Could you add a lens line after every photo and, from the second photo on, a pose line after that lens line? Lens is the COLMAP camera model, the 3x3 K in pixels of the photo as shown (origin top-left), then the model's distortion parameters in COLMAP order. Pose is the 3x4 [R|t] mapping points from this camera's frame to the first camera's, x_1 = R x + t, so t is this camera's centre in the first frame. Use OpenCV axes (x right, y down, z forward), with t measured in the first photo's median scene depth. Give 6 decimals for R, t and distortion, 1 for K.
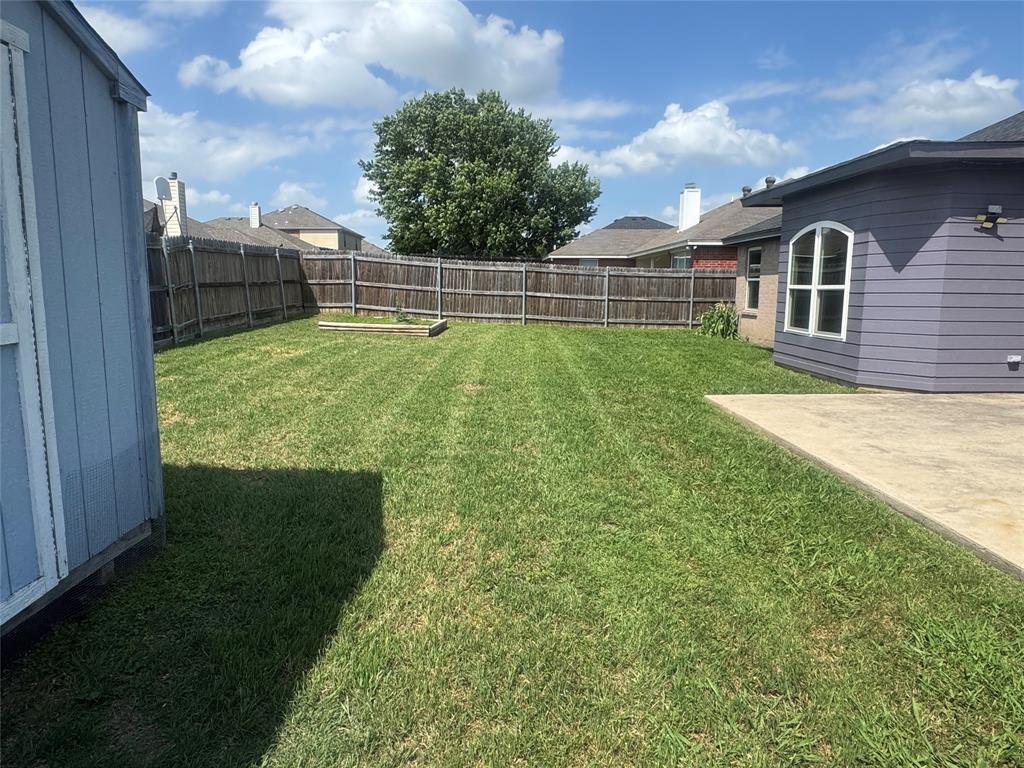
lens RADIAL K [[647.8, 0, 502.0], [0, 647.8, 366.8], [0, 0, 1]] dist [0.004710, -0.003572]
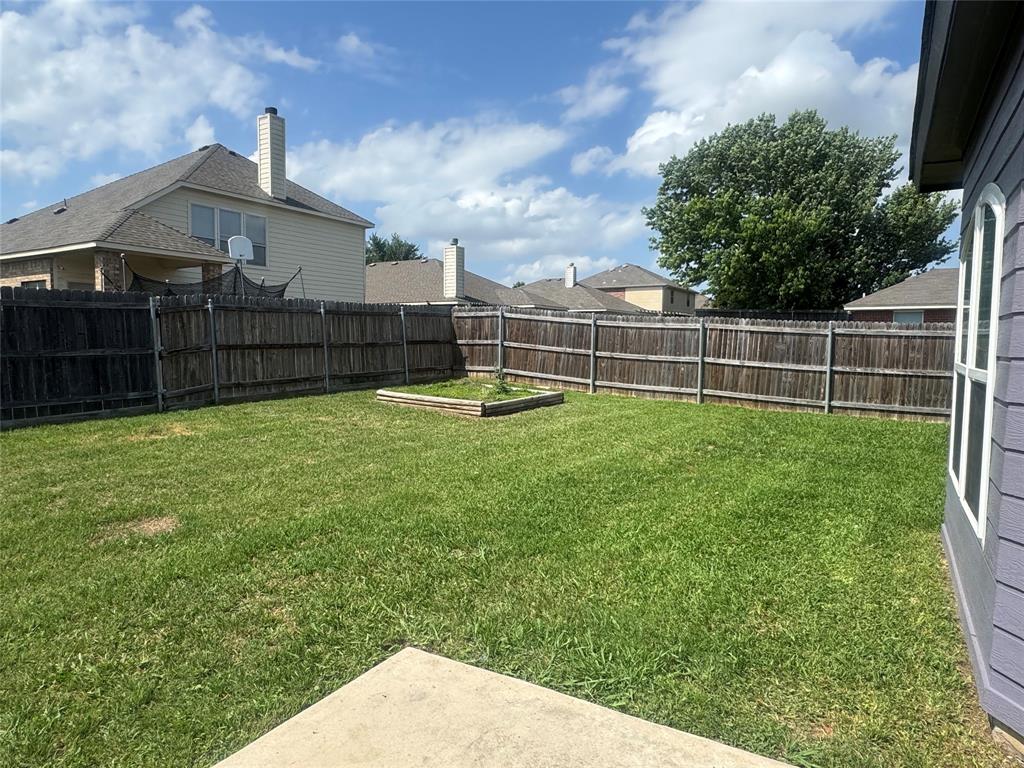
lens RADIAL K [[647.8, 0, 509.9], [0, 647.8, 385.6], [0, 0, 1]] dist [0.004710, -0.003572]
pose [[0.846173, 0.039894, -0.531413, 0.262712], [-0.071377, 0.996693, -0.038831, -0.045896], [0.528106, 0.070789, 0.846223, 0.313347]]
